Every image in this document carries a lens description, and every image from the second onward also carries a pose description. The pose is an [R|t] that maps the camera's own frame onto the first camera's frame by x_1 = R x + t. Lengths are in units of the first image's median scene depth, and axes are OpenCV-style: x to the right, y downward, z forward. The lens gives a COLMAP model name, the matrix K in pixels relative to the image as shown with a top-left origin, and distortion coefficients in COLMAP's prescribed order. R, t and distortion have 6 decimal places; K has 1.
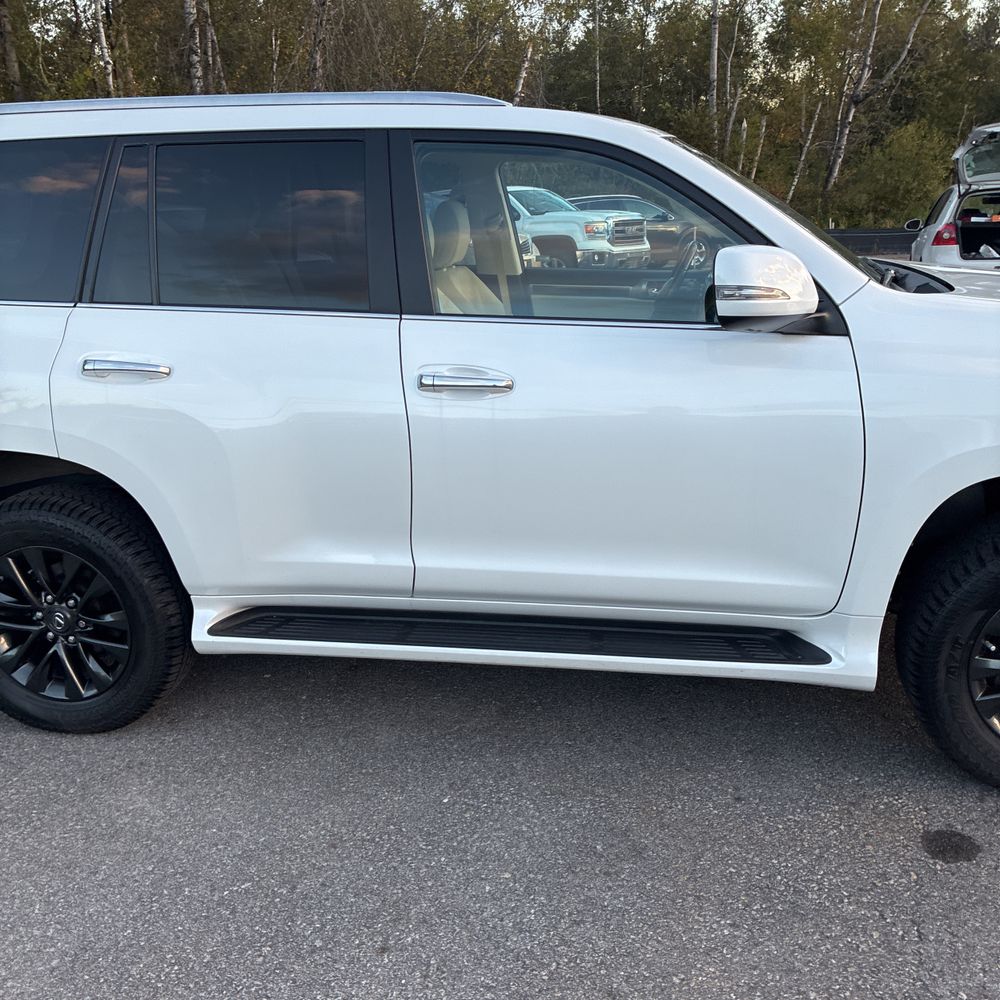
lens RADIAL K [[1019.8, 0, 484.1], [0, 1019.8, 492.0], [0, 0, 1]] dist [0.010777, 0.007670]
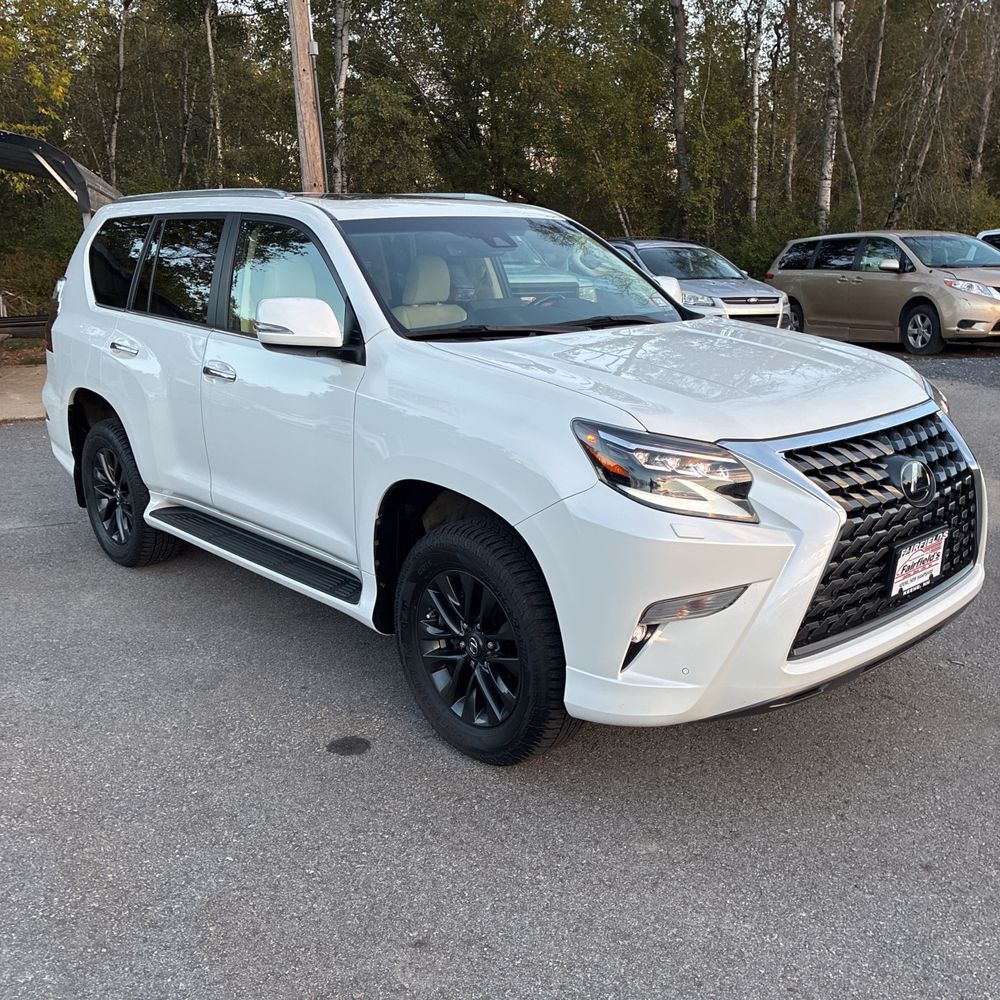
lens RADIAL K [[1021.6, 0, 496.0], [0, 1021.6, 484.2], [0, 0, 1]] dist [0.030559, -0.020812]
pose [[0.789669, 0.161905, -0.591785, 0.212457], [-0.183200, 0.982773, 0.024415, -0.009445], [0.585543, 0.089135, 0.805726, -0.000076]]
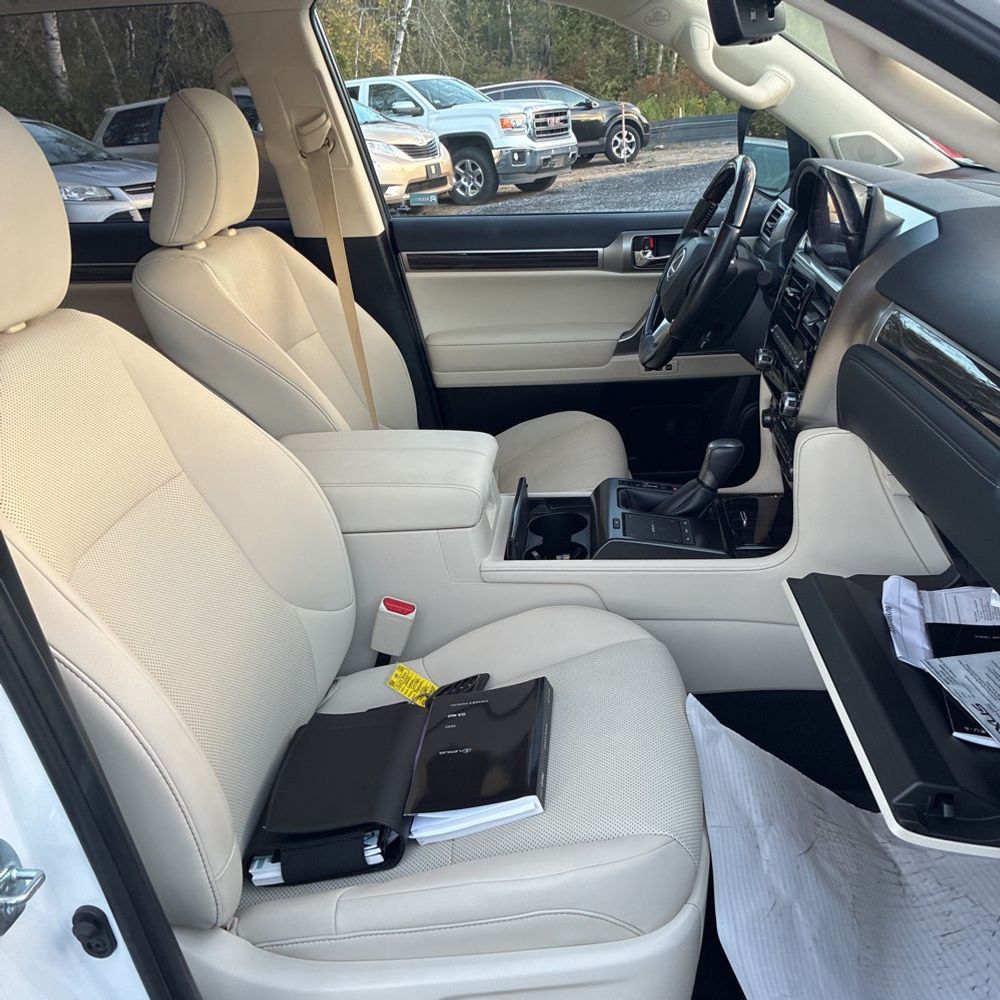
lens RADIAL K [[1013.3, 0, 515.5], [0, 1013.3, 498.8], [0, 0, 1]] dist [-0.016650, 0.039610]
pose [[0.993048, -0.079819, 0.086516, 0.012725], [0.070445, 0.991818, 0.106464, -0.034864], [-0.094306, -0.099629, 0.990546, 0.128267]]
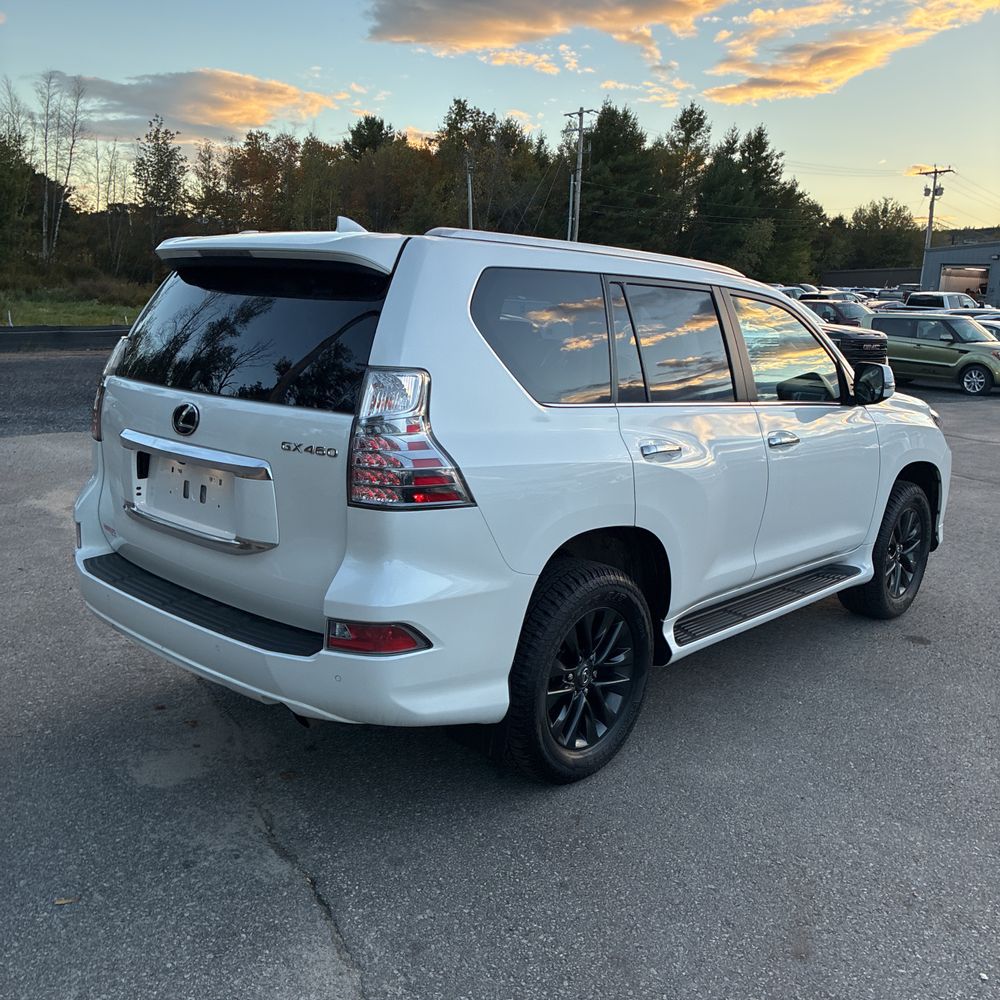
lens RADIAL K [[1021.6, 0, 496.0], [0, 1021.6, 484.2], [0, 0, 1]] dist [0.030559, -0.020812]
pose [[0.522737, -0.094127, 0.847282, -0.281485], [0.180812, 0.983515, -0.002292, -0.020143], [-0.833098, 0.154397, 0.531139, 0.086326]]
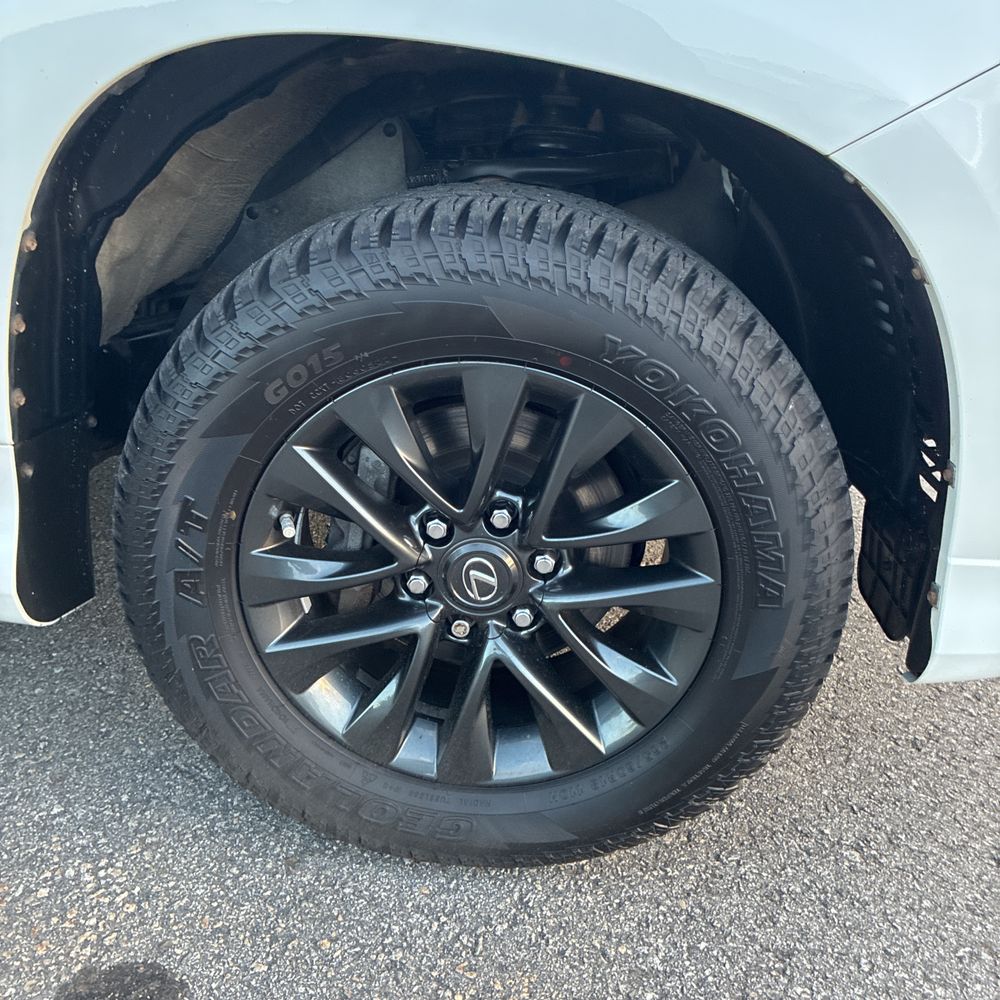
lens RADIAL K [[1033.0, 0, 511.5], [0, 1033.0, 478.9], [0, 0, 1]] dist [0.015649, -0.007626]
pose [[0.985719, 0.035534, 0.164605, 0.084366], [-0.055582, 0.991356, 0.118841, 0.012720], [-0.158960, -0.126293, 0.979174, 0.095661]]
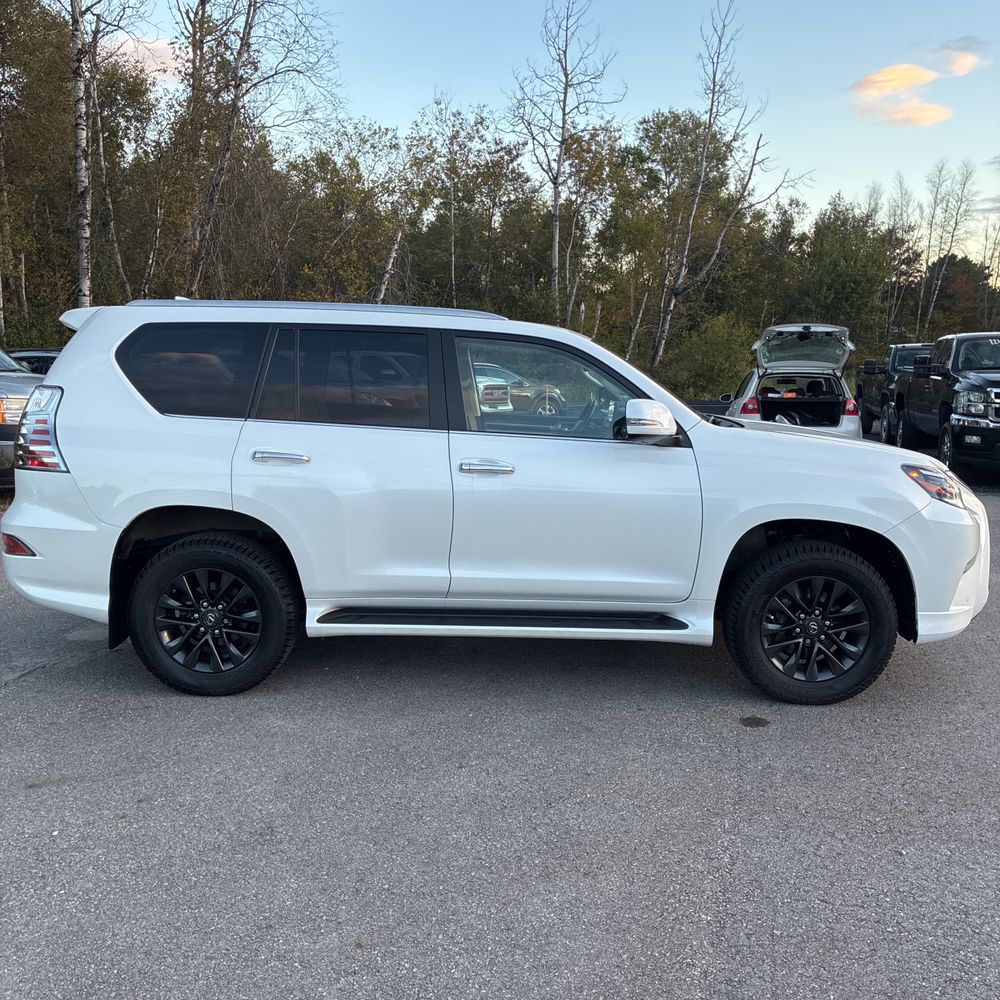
lens RADIAL K [[1021.6, 0, 496.0], [0, 1021.6, 484.2], [0, 0, 1]] dist [0.030559, -0.020812]
pose [[0.985869, 0.025004, 0.165644, -0.049714], [0.001892, 0.987073, -0.160260, 0.034372], [-0.167509, 0.158309, 0.973077, -0.122292]]
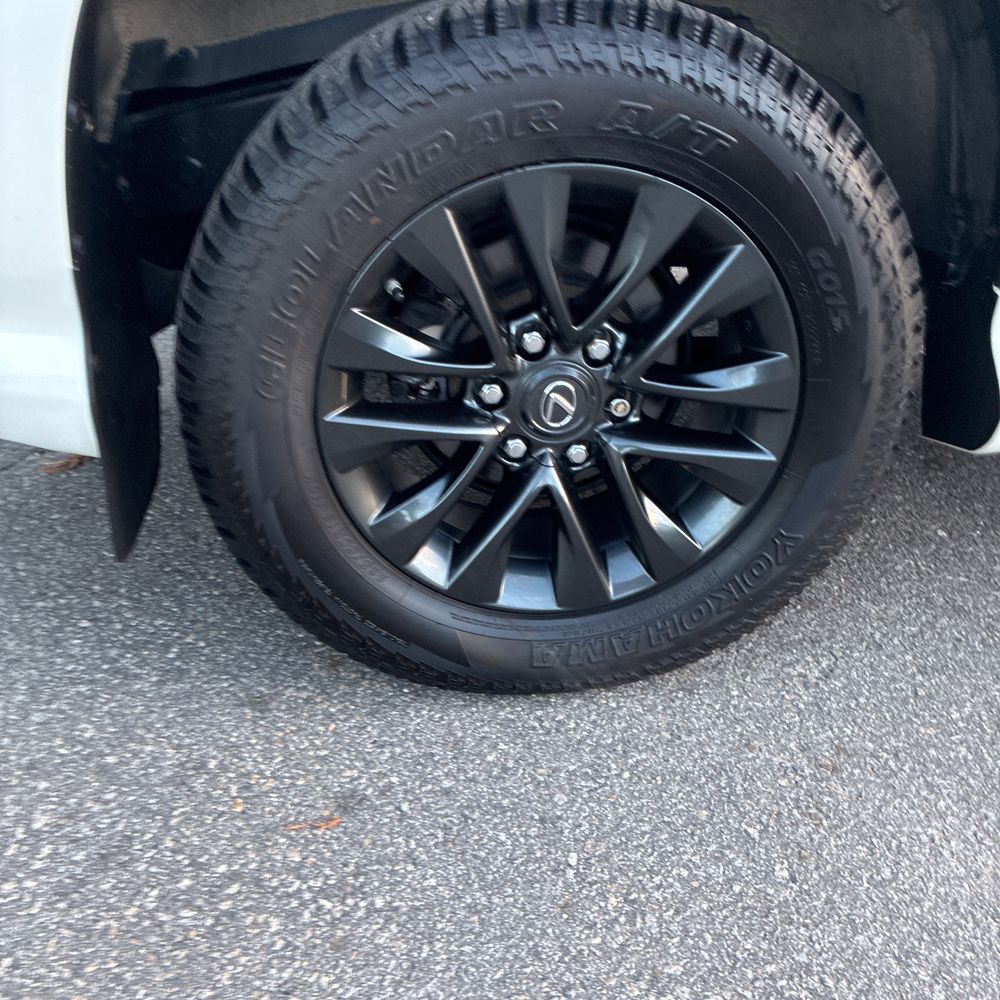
lens RADIAL K [[1019.8, 0, 484.1], [0, 1019.8, 492.0], [0, 0, 1]] dist [0.010777, 0.007670]
pose [[0.957652, -0.103866, 0.268541, -0.106123], [0.050629, 0.978881, 0.198060, 0.016873], [-0.283442, -0.176077, 0.942686, 0.132632]]
